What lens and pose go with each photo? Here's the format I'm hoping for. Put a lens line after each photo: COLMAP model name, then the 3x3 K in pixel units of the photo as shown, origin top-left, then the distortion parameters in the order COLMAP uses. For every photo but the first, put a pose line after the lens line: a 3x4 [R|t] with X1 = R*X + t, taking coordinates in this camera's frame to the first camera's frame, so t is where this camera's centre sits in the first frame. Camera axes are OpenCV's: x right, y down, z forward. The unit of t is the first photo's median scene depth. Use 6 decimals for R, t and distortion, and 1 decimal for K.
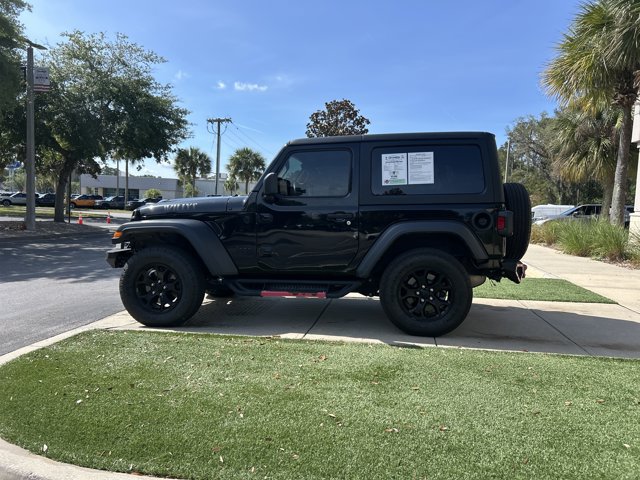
lens RADIAL K [[482.4, 0, 325.9], [0, 482.4, 243.1], [0, 0, 1]] dist [0.045222, -0.045245]
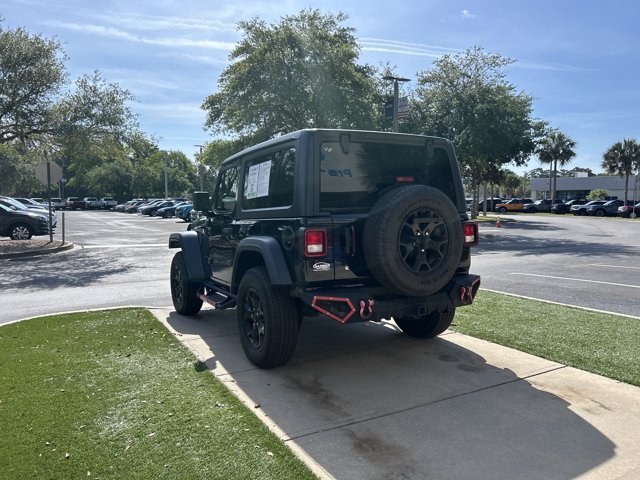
lens RADIAL K [[482.4, 0, 324.9], [0, 482.4, 237.9], [0, 0, 1]] dist [0.045222, -0.045245]
pose [[0.611470, 0.023480, -0.790919, 0.245969], [-0.035590, 0.999364, 0.002153, -0.012515], [0.790467, 0.026833, 0.611917, 0.134275]]
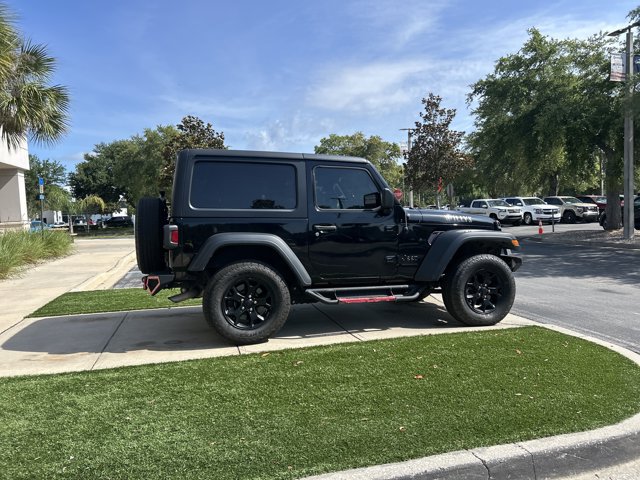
lens RADIAL K [[482.4, 0, 324.8], [0, 482.4, 236.5], [0, 0, 1]] dist [0.045222, -0.045245]
pose [[-0.915751, 0.022440, -0.401120, 0.130192], [-0.025335, 0.993226, 0.113403, -0.047860], [0.400947, 0.114011, -0.908979, 0.596899]]
